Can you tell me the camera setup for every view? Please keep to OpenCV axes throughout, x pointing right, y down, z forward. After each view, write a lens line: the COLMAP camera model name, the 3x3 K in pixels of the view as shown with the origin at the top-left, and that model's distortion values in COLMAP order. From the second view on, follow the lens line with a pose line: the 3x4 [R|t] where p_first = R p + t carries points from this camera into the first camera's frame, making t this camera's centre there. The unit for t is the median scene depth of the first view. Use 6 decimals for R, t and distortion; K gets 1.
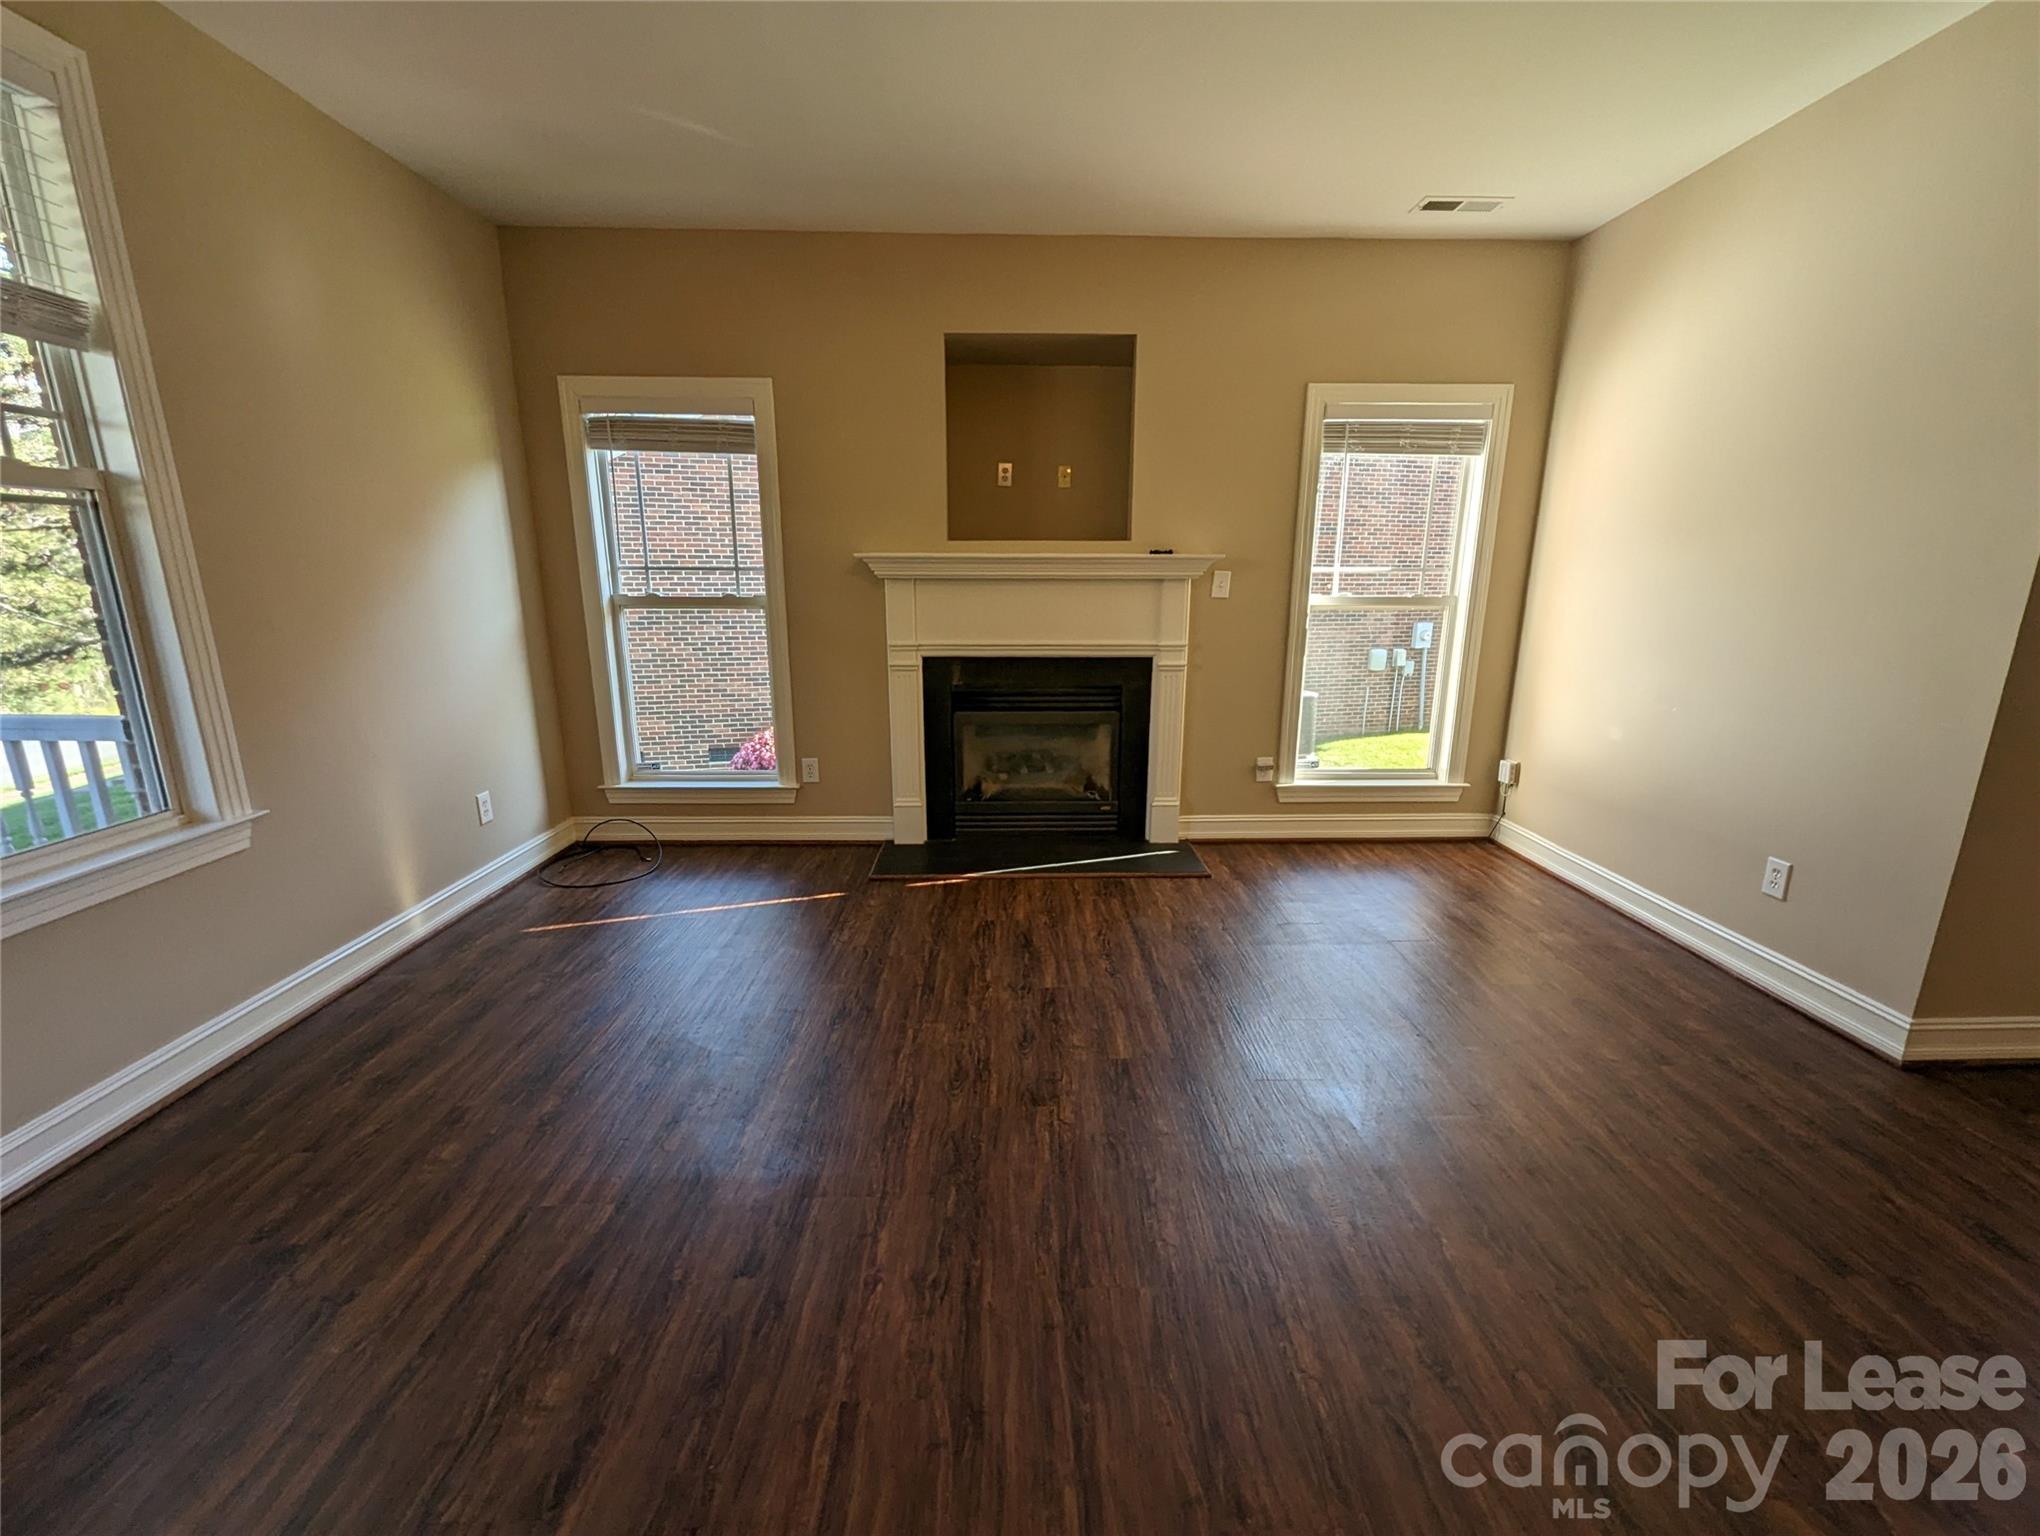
lens RADIAL K [[845.0, 0, 1026.8], [0, 845.0, 774.9], [0, 0, 1]] dist [0.000098, 0.000196]
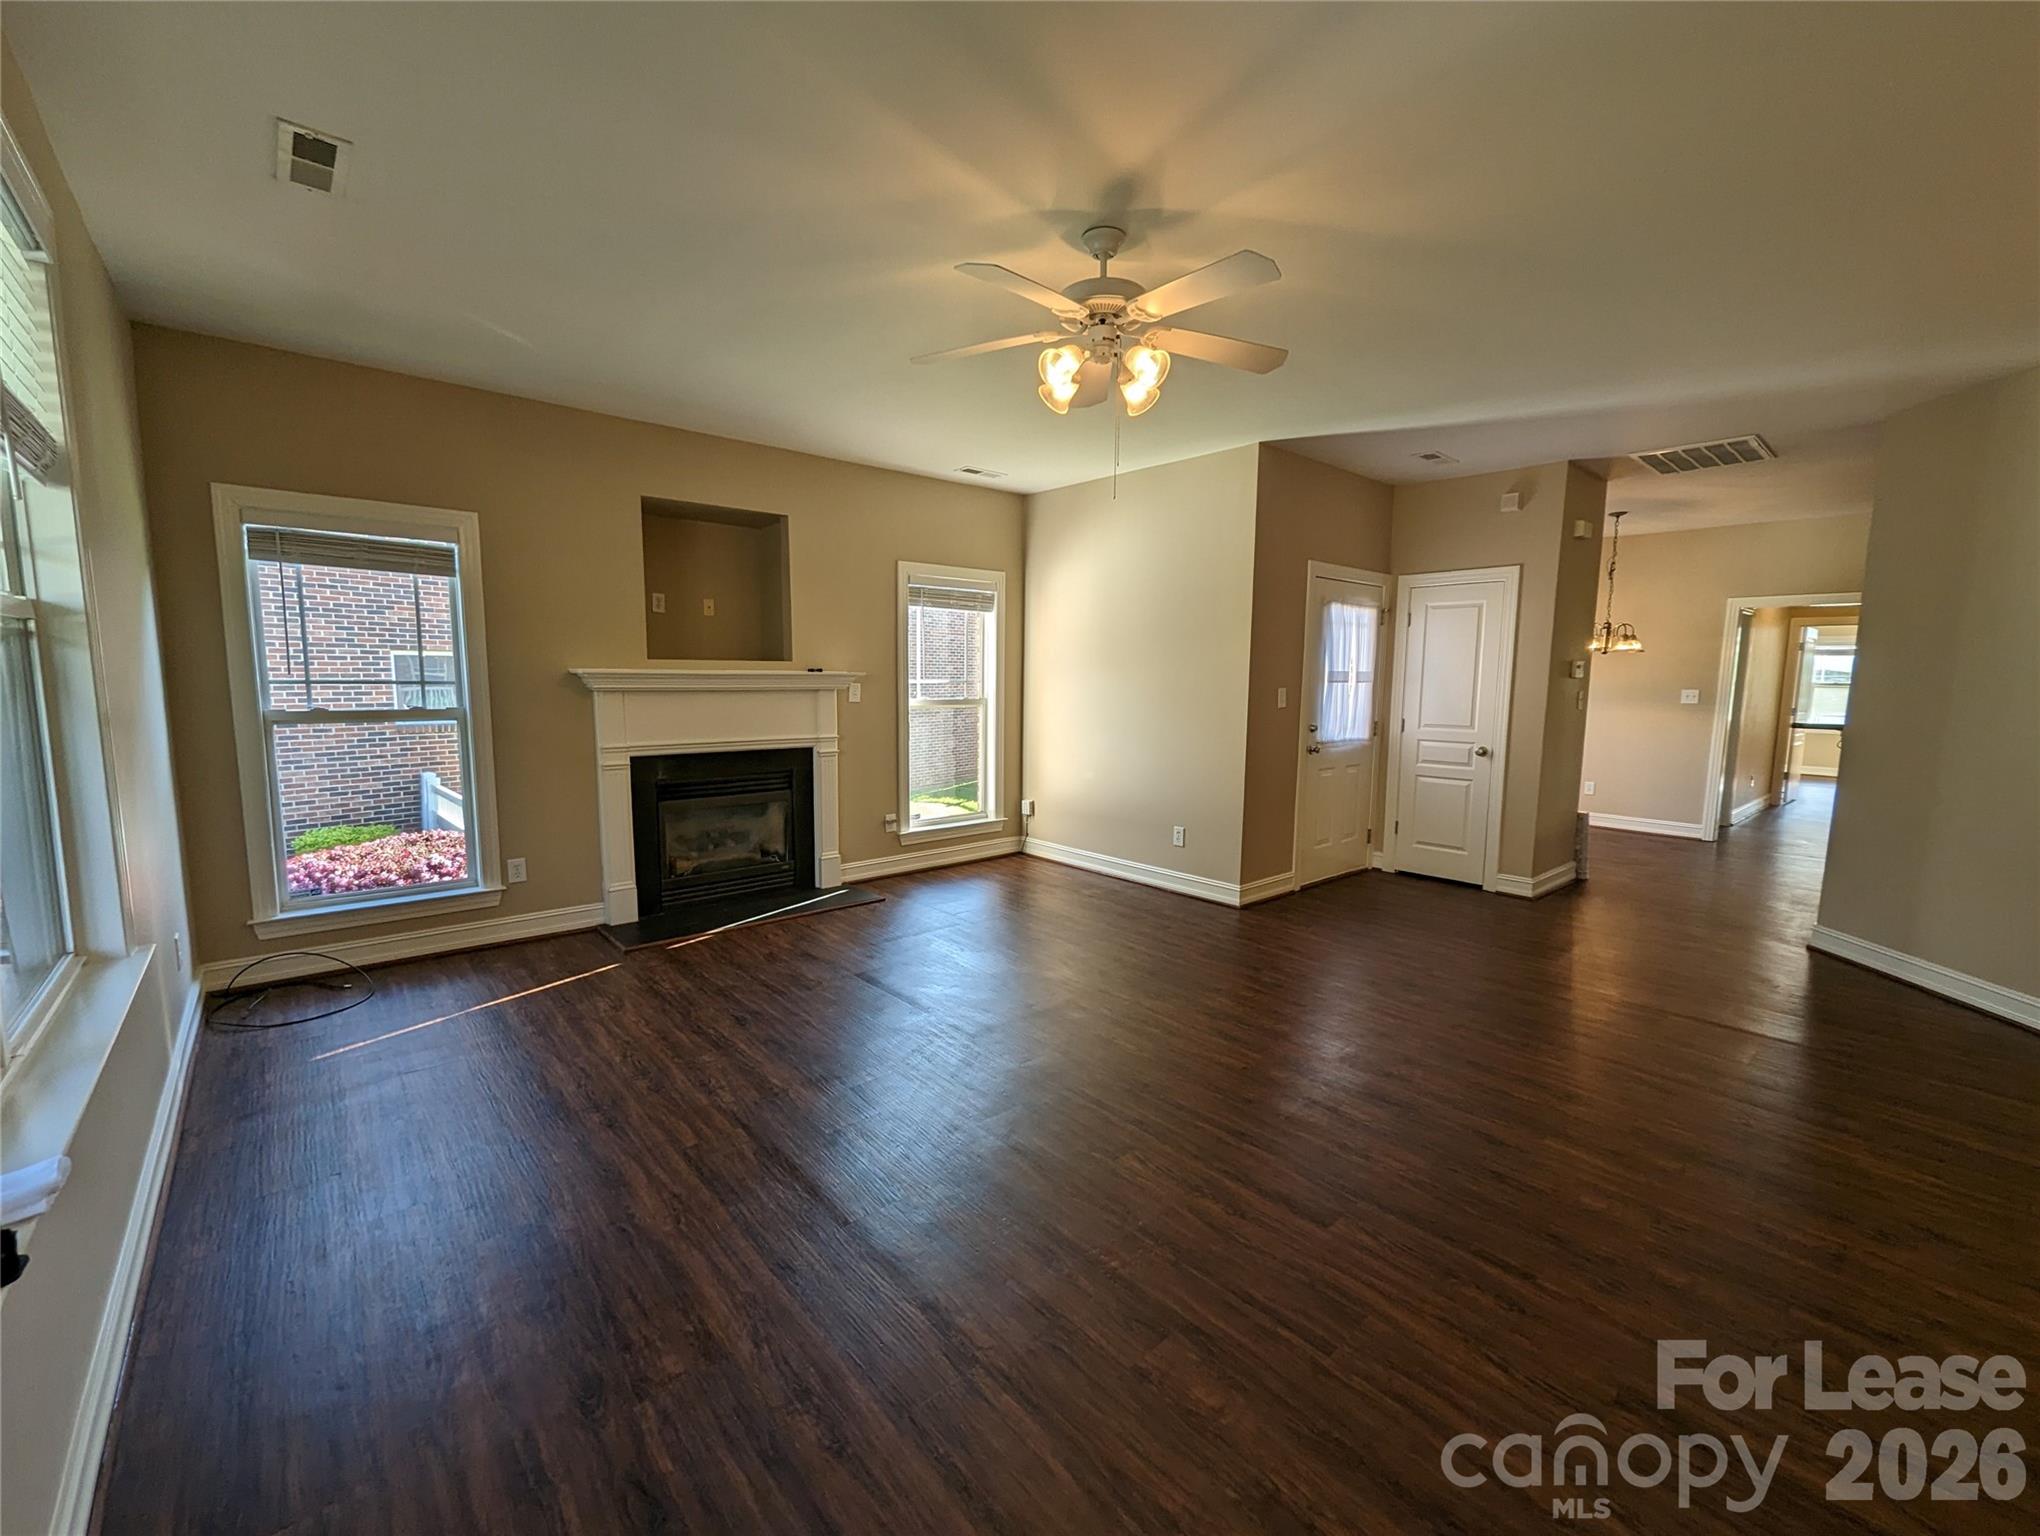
lens RADIAL K [[845.0, 0, 1026.8], [0, 845.0, 774.9], [0, 0, 1]] dist [0.000098, 0.000196]
pose [[0.764979, -0.072344, 0.639979, -0.449746], [0.142705, 0.988012, -0.058891, 0.030312], [-0.628046, 0.136379, 0.766133, -0.224183]]
